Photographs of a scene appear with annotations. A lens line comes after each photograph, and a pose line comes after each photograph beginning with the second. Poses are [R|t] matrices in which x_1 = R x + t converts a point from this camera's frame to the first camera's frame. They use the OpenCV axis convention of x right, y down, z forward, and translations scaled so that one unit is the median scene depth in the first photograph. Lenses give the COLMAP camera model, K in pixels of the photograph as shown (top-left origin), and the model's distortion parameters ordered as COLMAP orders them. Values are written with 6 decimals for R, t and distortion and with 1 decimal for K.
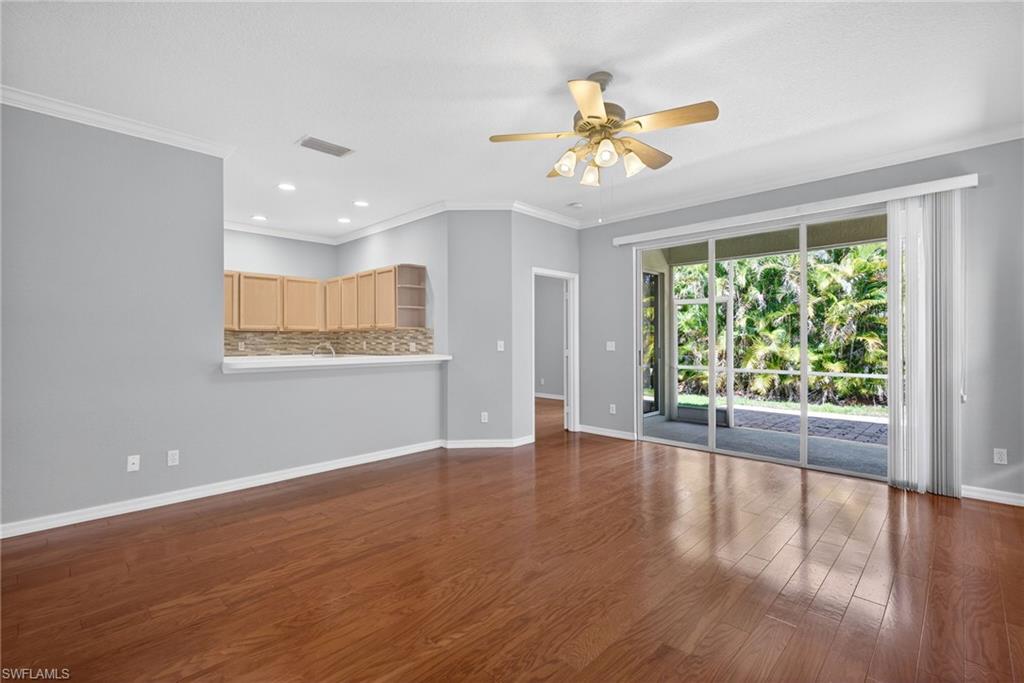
lens RADIAL K [[459.8, 0, 514.6], [0, 459.8, 338.0], [0, 0, 1]] dist [0.016982, 0.000022]
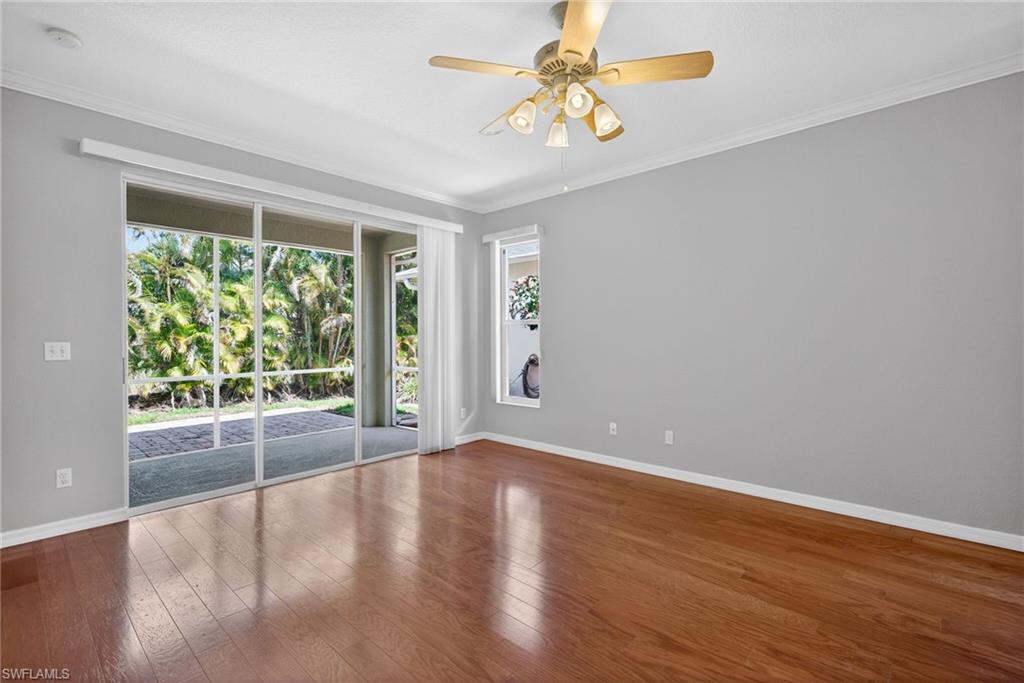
lens RADIAL K [[472.2, 0, 511.9], [0, 472.2, 329.3], [0, 0, 1]] dist [0.014043, -0.000301]
pose [[-0.028021, 0.017427, 0.999455, -0.286286], [-0.001154, 0.999847, -0.017466, 0.002991], [-0.999607, -0.001643, -0.027997, 0.495009]]
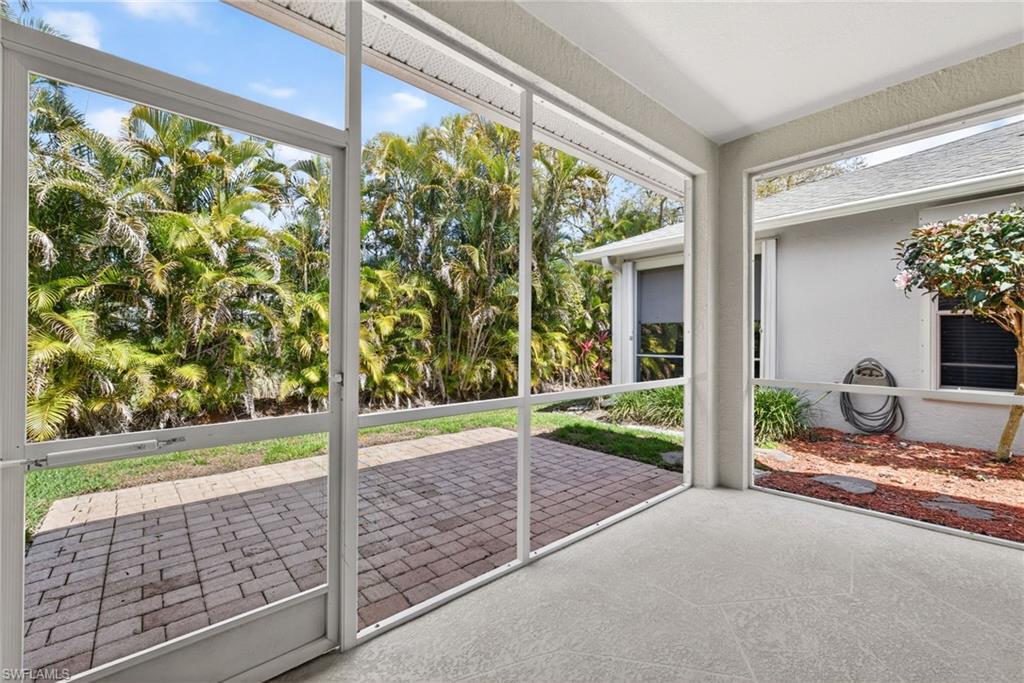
lens RADIAL K [[426.7, 0, 509.8], [0, 426.7, 339.3], [0, 0, 1]] dist [0.003030, 0.000155]
pose [[0.089378, 0.002695, 0.995994, 0.263428], [-0.006243, 0.999978, -0.002145, 0.026460], [-0.995978, -0.006027, 0.089393, 0.991471]]
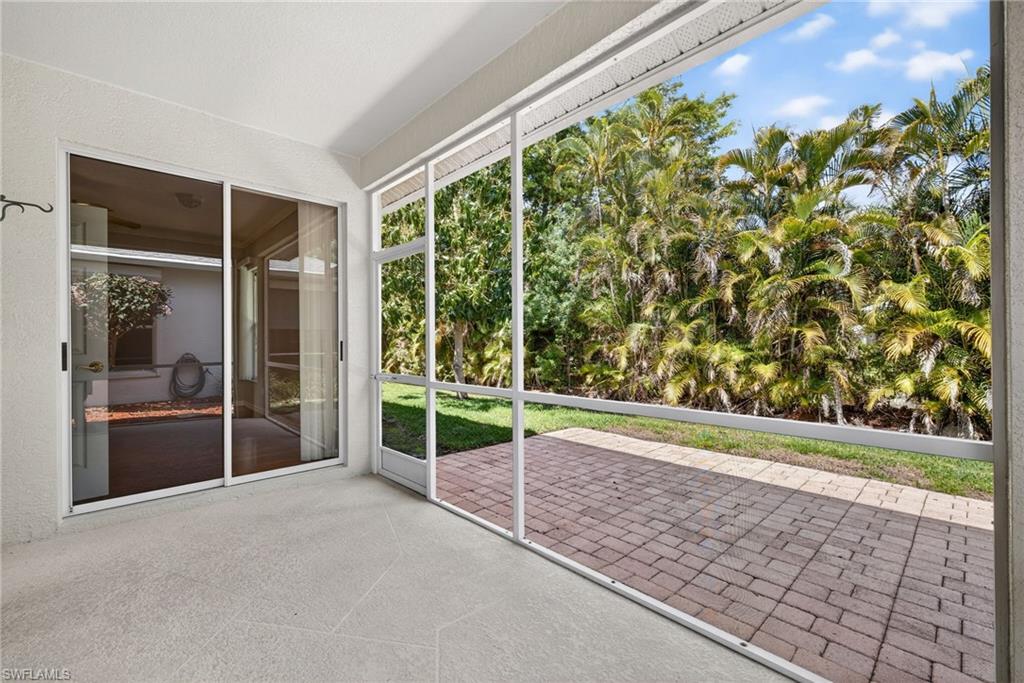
lens RADIAL K [[426.7, 0, 509.8], [0, 426.7, 339.3], [0, 0, 1]] dist [0.003030, 0.000155]
pose [[0.998457, -0.006491, -0.055151, 0.648092], [0.006378, 0.999977, -0.002232, 0.026915], [0.055165, 0.001877, 0.998476, 0.603936]]
